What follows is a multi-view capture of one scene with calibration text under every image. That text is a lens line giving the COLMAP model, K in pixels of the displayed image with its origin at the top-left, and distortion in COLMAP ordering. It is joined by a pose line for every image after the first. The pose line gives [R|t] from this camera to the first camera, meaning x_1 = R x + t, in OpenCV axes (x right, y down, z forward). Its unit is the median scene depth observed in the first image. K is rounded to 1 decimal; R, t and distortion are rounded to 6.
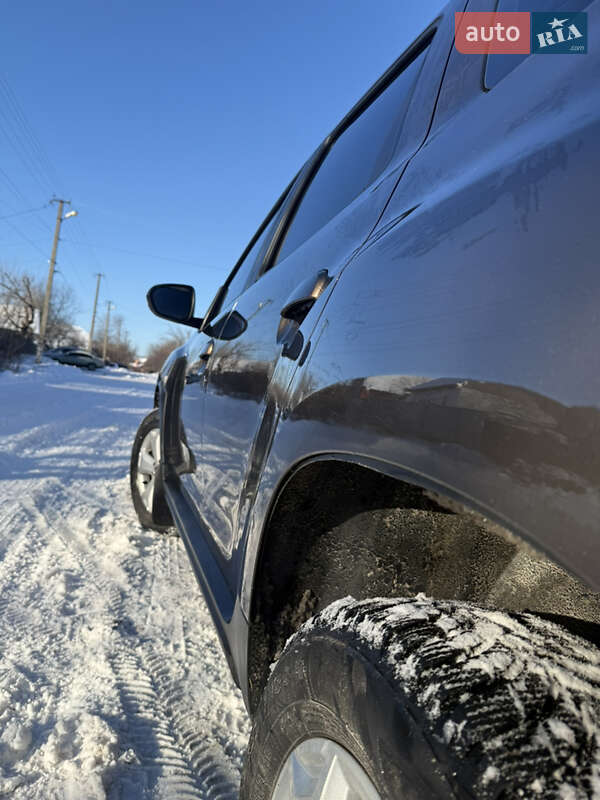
lens RADIAL K [[560.5, 0, 298.5], [0, 560.5, 405.5], [0, 0, 1]] dist [0.037076, -0.049646]
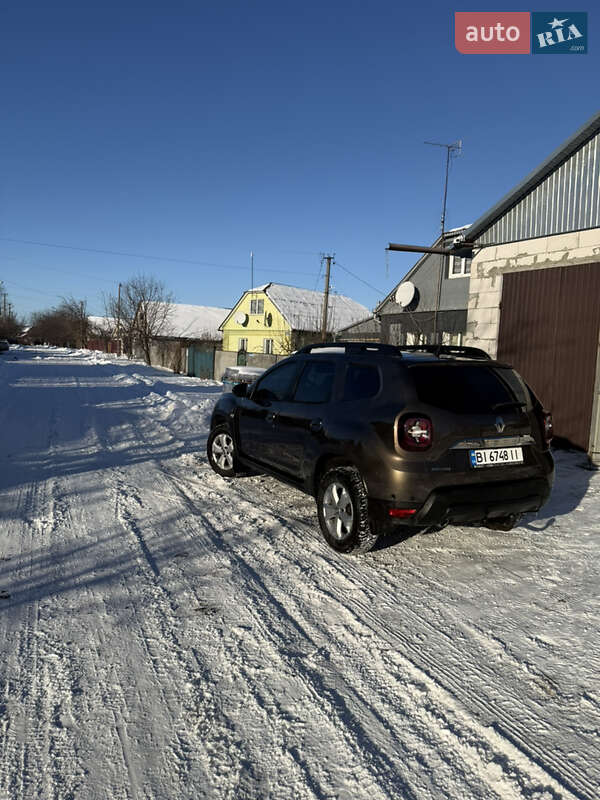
lens RADIAL K [[553.0, 0, 284.8], [0, 553.0, 395.5], [0, 0, 1]] dist [0.110014, -0.225684]
pose [[0.982866, -0.102525, 0.153174, -0.032879], [0.091981, 0.992976, 0.074424, -0.026183], [-0.159728, -0.059060, 0.985393, -0.129022]]
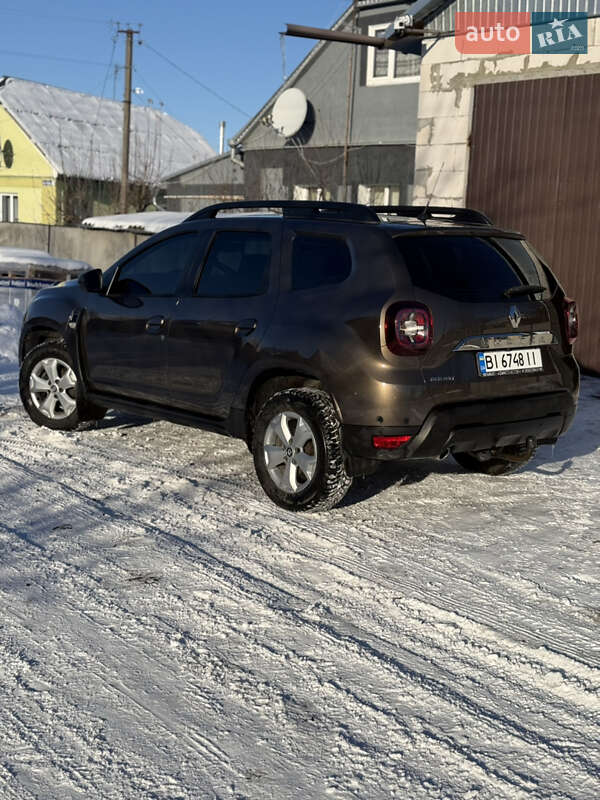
lens RADIAL K [[1119.5, 0, 284.4], [0, 1119.5, 398.1], [0, 0, 1]] dist [0.086629, -0.063740]
pose [[0.917571, -0.148054, 0.368977, -0.074075], [0.089354, 0.981127, 0.171478, -0.027673], [-0.387402, -0.124374, 0.913483, -0.170935]]
